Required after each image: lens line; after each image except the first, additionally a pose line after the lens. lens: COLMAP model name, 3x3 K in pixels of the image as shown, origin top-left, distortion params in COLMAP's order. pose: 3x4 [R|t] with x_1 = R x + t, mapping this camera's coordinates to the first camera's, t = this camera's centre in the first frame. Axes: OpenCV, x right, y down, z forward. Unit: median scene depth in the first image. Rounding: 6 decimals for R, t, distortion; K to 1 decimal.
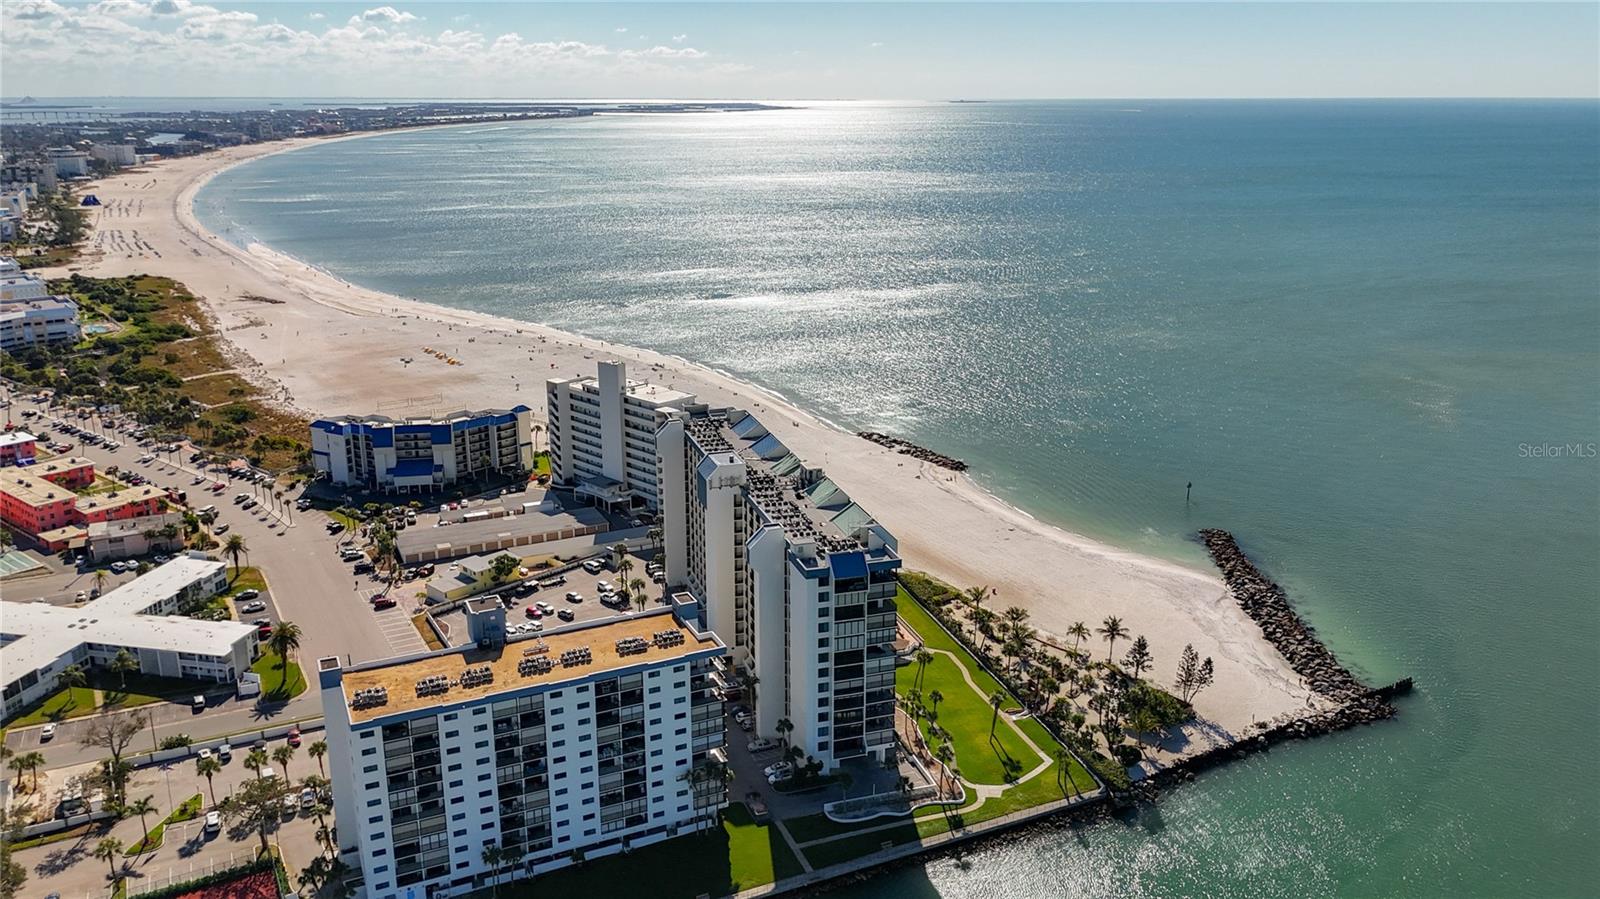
lens RADIAL K [[1216.2, 0, 795.7], [0, 1216.2, 409.9], [0, 0, 1]] dist [0.057269, -0.084074]
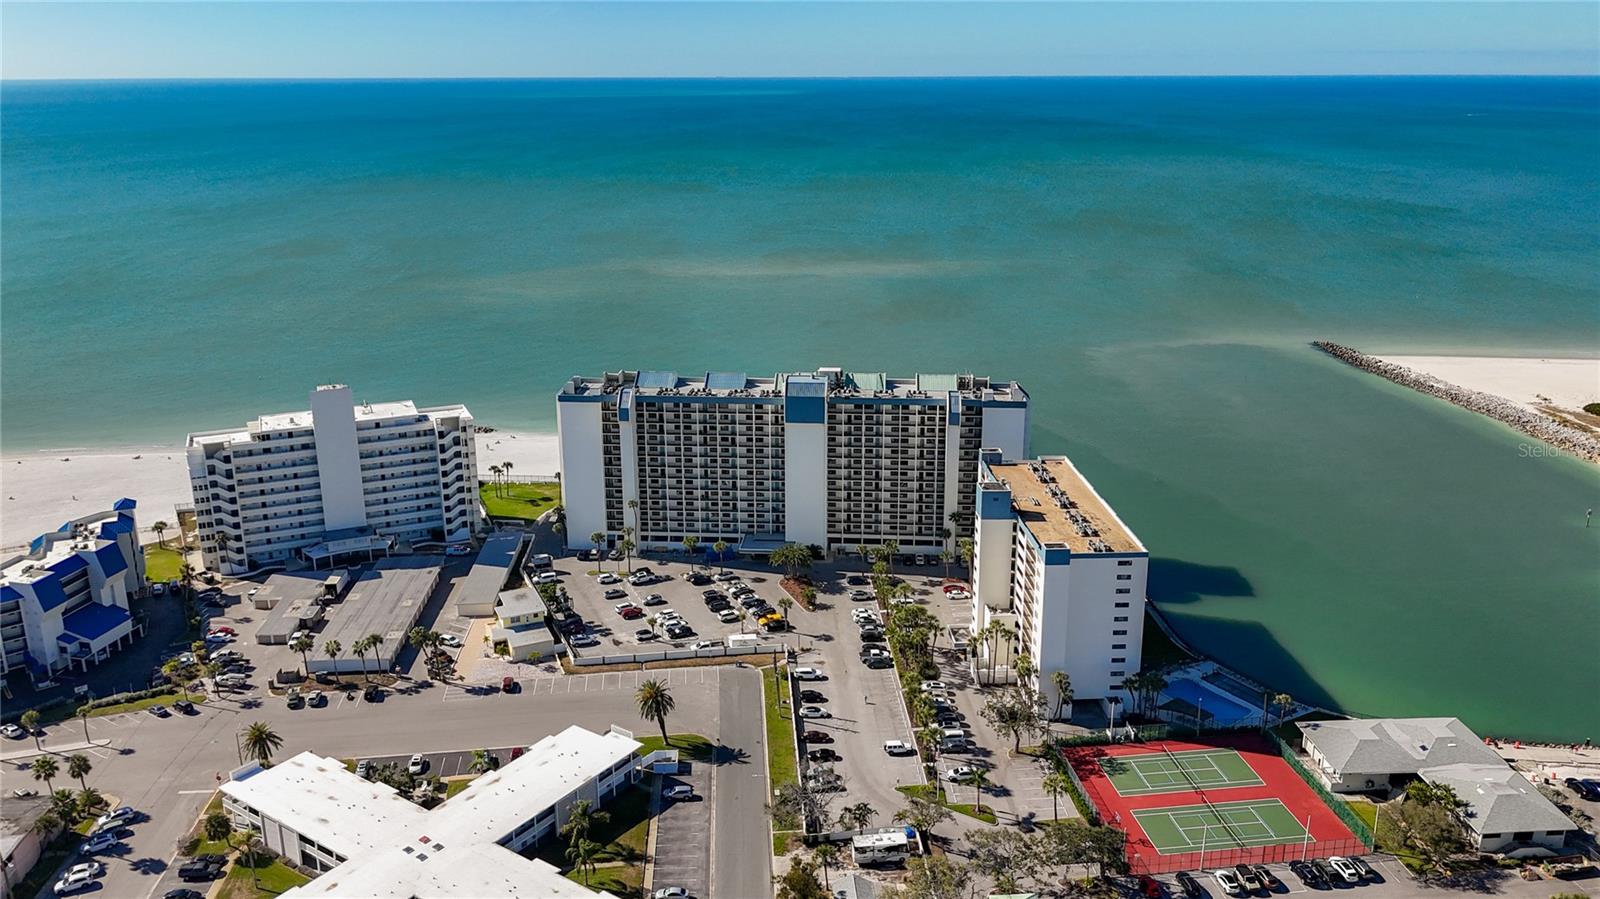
lens RADIAL K [[1222.7, 0, 794.9], [0, 1222.7, 410.5], [0, 0, 1]] dist [0.050344, -0.086158]
pose [[0.371878, -0.243699, 0.895722, -1.256739], [0.235018, 0.958205, 0.163127, -0.138572], [-0.898039, 0.149847, 0.413608, 0.614359]]
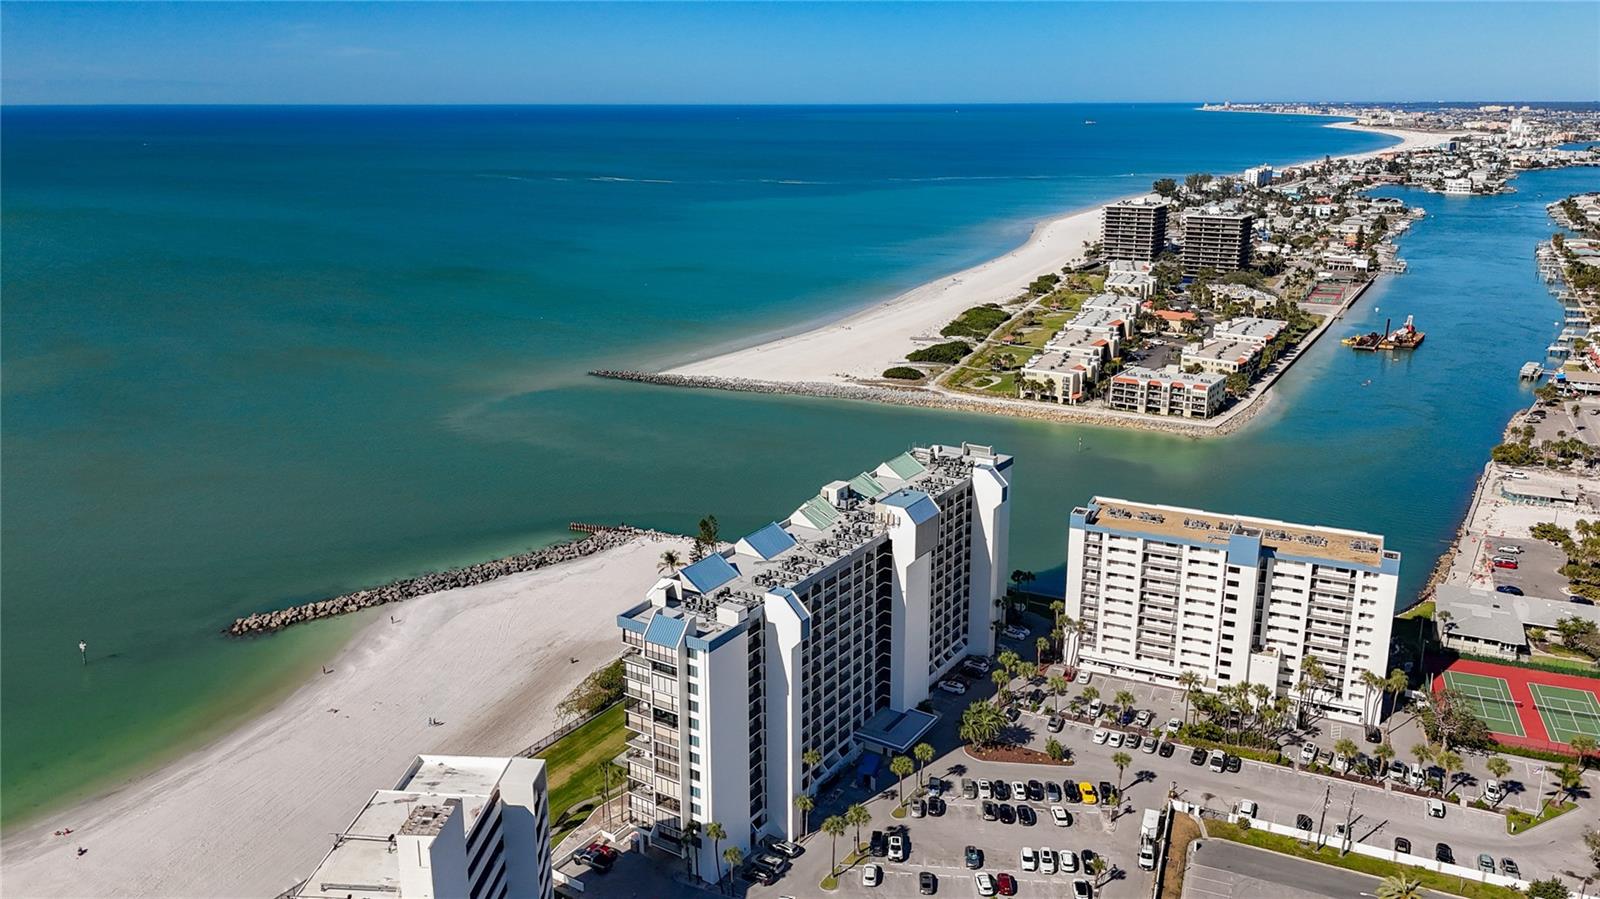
lens RADIAL K [[1216.2, 0, 795.7], [0, 1216.2, 409.9], [0, 0, 1]] dist [0.057269, -0.084074]
pose [[-0.633995, -0.184060, 0.751114, -0.752258], [0.200434, 0.898965, 0.389472, -0.428575], [-0.746912, 0.397472, -0.533047, 1.715792]]
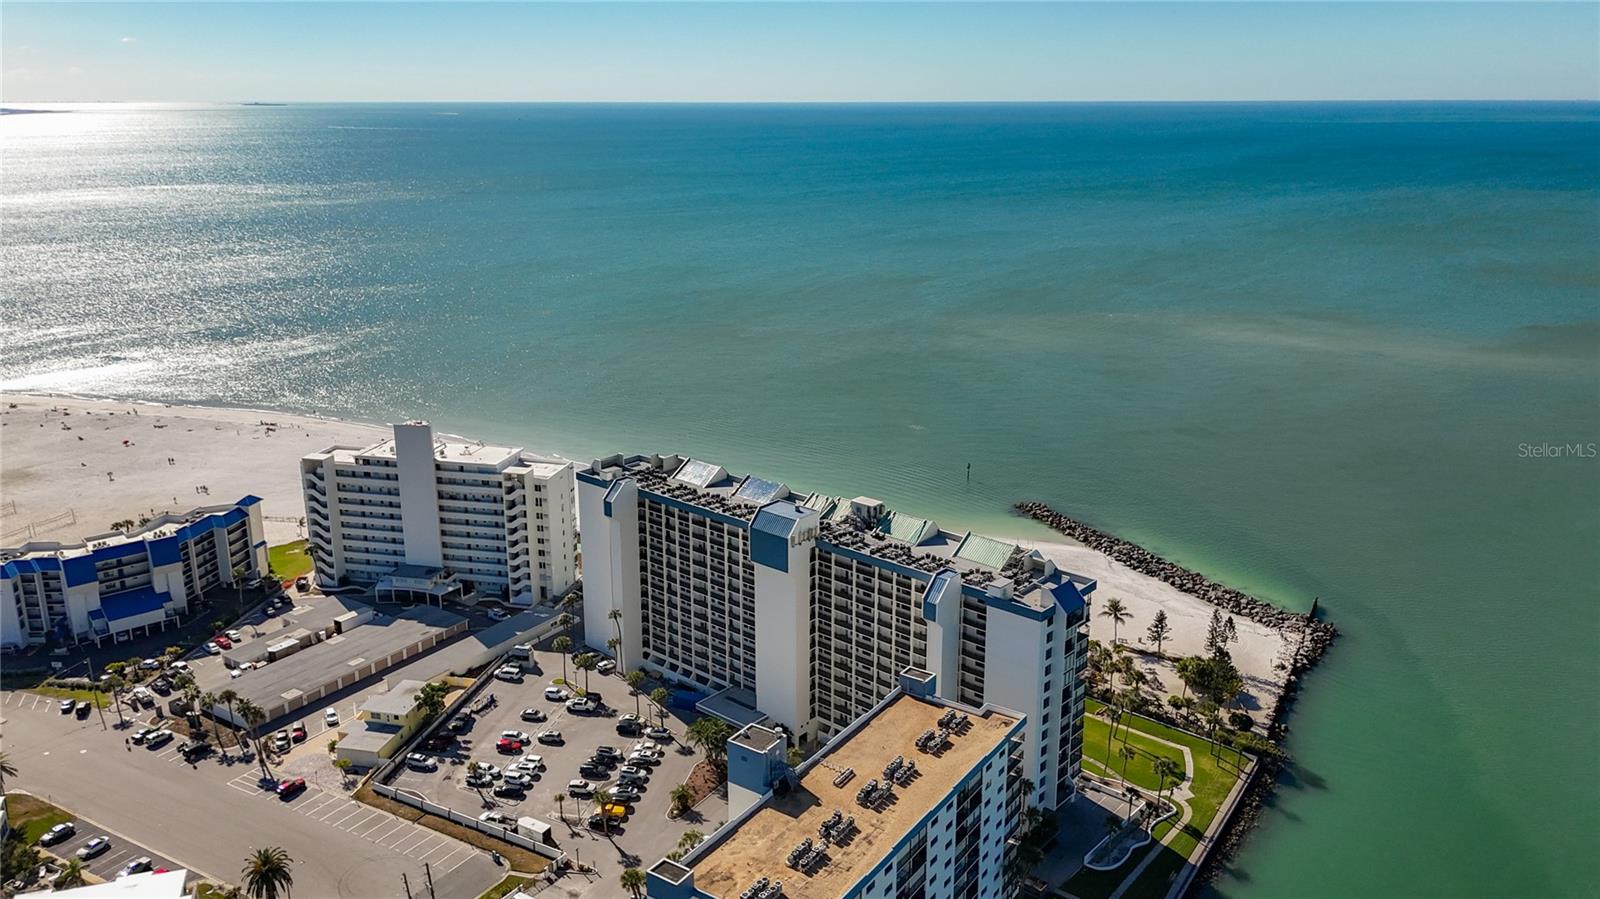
lens RADIAL K [[1222.7, 0, 794.9], [0, 1222.7, 410.5], [0, 0, 1]] dist [0.050344, -0.086158]
pose [[0.858149, -0.130182, 0.496622, -0.546947], [0.130880, 0.990829, 0.033574, -0.067767], [-0.496438, 0.036187, 0.867318, 0.269793]]
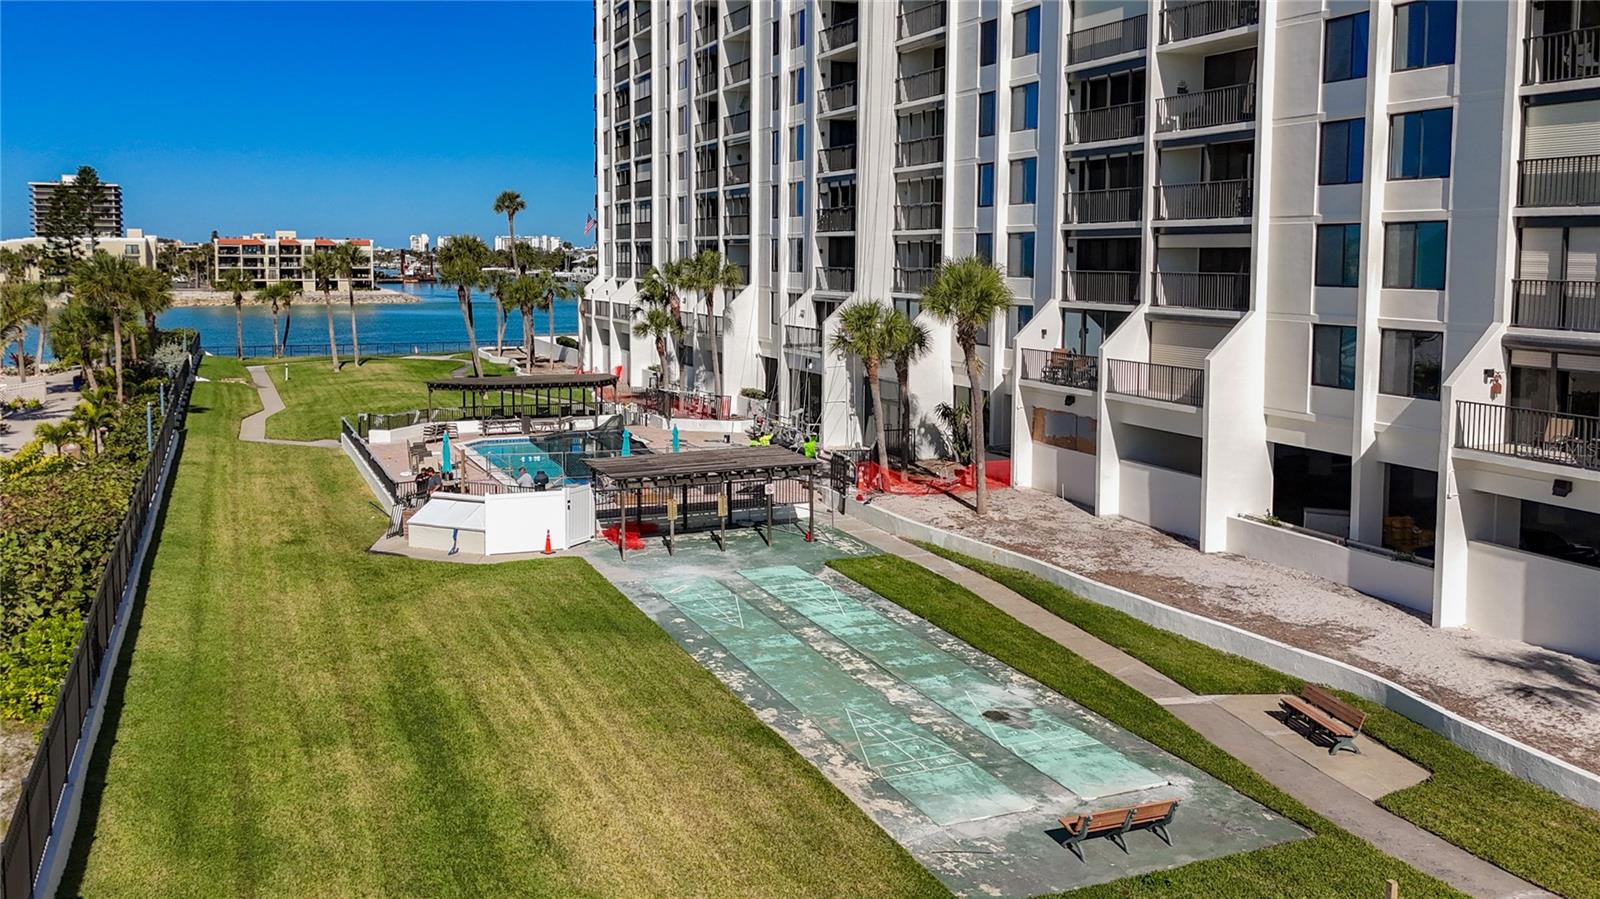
lens RADIAL K [[1274.1, 0, 724.4], [0, 1274.1, 354.2], [0, 0, 1]] dist [0.051152, -0.076329]
pose [[-0.997742, 0.003110, -0.067087, 0.062158], [-0.018987, 0.945110, 0.326201, 0.124532], [0.064419, 0.326739, -0.942917, 1.480215]]
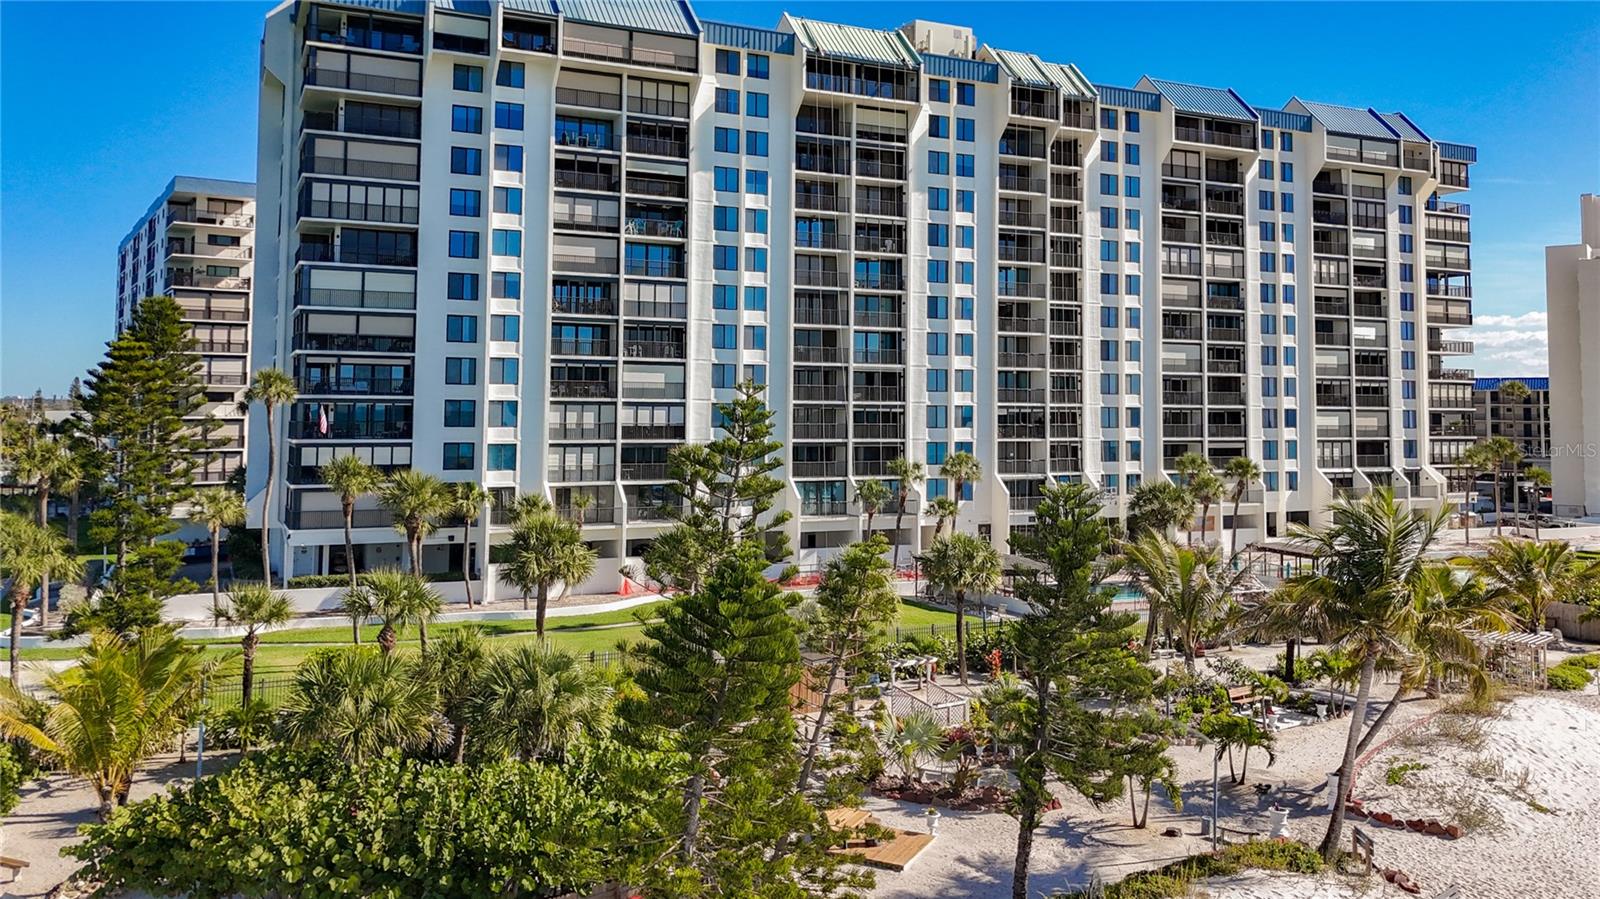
lens RADIAL K [[1211.6, 0, 796.2], [0, 1211.6, 339.4], [0, 0, 1]] dist [0.052697, -0.087139]
pose [[0.123637, -0.053161, -0.990903, 0.440910], [-0.258203, 0.962445, -0.083851, 0.211224], [0.958147, 0.266221, 0.105267, 1.083466]]
